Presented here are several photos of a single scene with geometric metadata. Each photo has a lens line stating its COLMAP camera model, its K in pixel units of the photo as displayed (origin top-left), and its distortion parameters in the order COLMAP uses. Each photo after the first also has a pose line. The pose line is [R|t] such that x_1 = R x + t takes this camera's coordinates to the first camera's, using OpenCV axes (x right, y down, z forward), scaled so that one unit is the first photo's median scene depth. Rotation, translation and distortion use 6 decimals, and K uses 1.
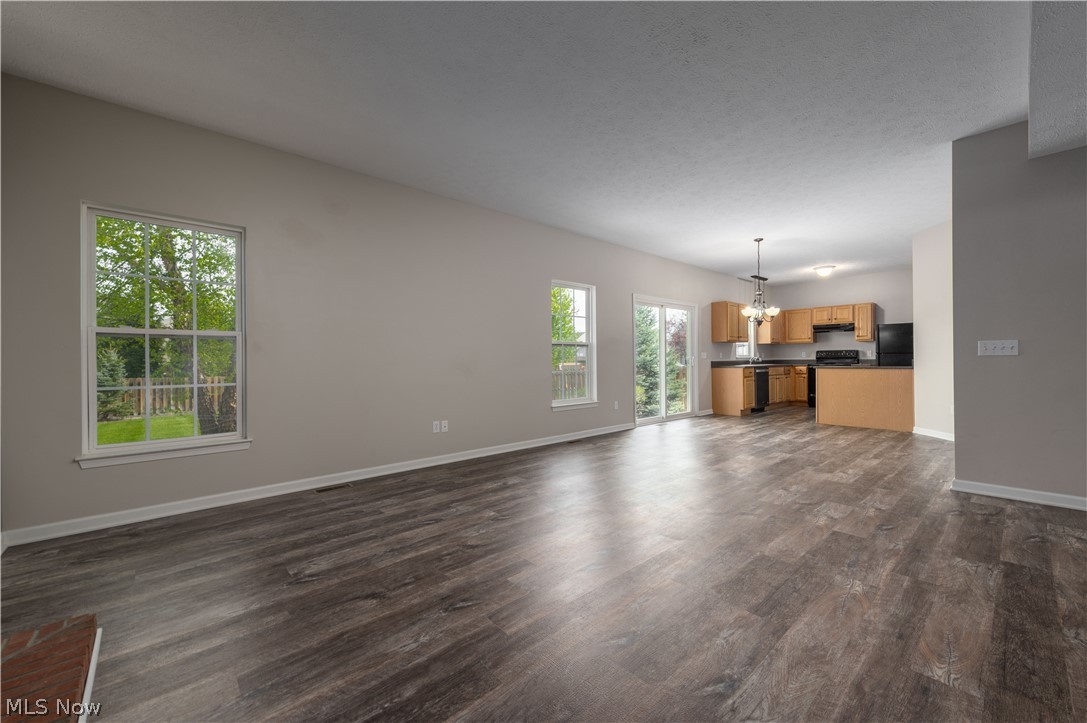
lens RADIAL K [[426.8, 0, 570.1], [0, 426.8, 354.1], [0, 0, 1]] dist [0.005484, -0.000923]
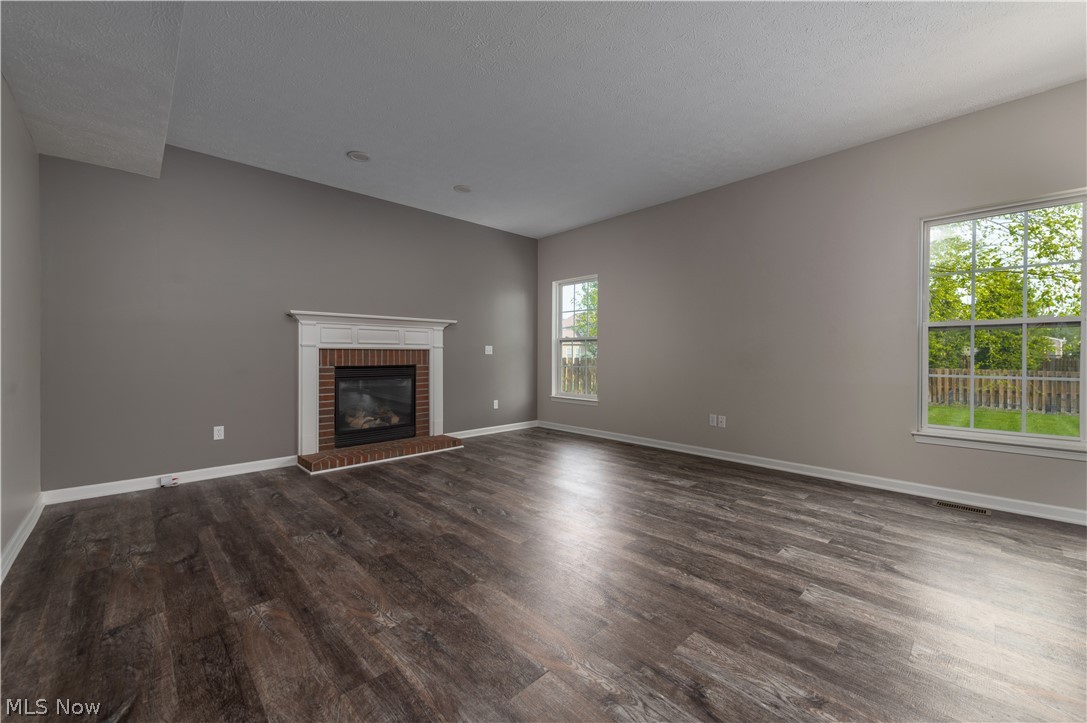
lens RADIAL K [[426.8, 0, 554.9], [0, 426.8, 361.6], [0, 0, 1]] dist [0.005484, -0.000923]
pose [[0.021904, 0.025648, -0.999431, 1.492657], [0.015110, 0.999548, 0.025982, -0.003091], [0.999646, -0.015670, 0.021507, 1.297911]]
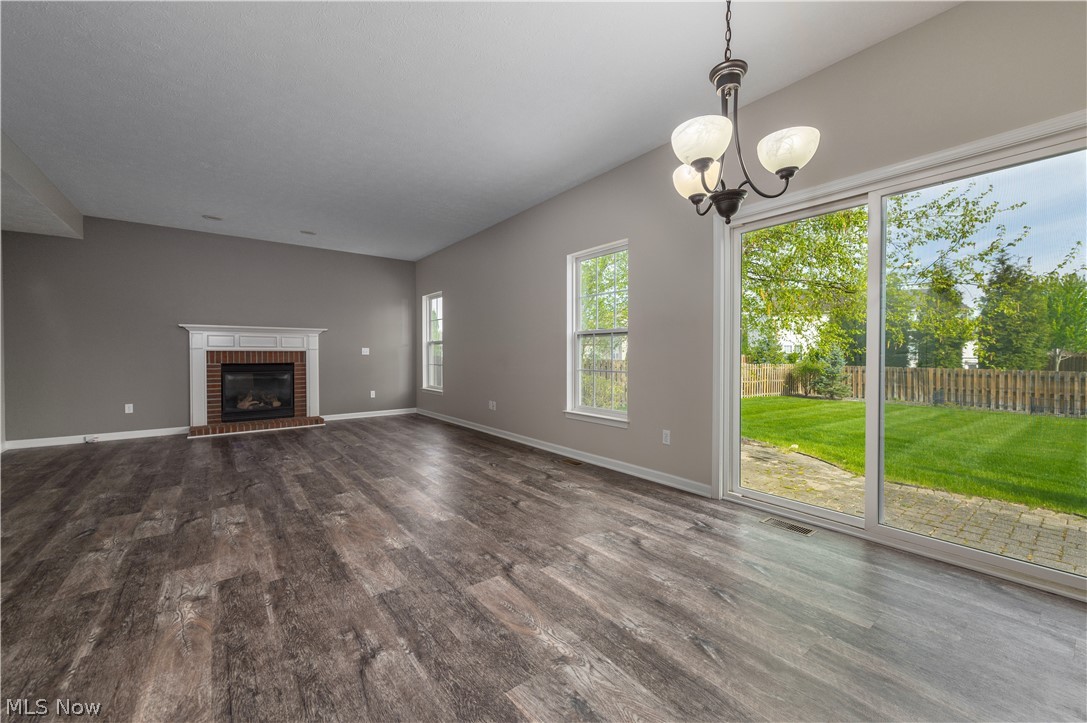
lens RADIAL K [[426.8, 0, 558.0], [0, 426.8, 362.2], [0, 0, 1]] dist [0.005484, -0.000923]
pose [[-0.078928, 0.026392, -0.996531, 2.116466], [0.018825, 0.999511, 0.024979, 0.019385], [0.996703, -0.016788, -0.079387, 2.829083]]
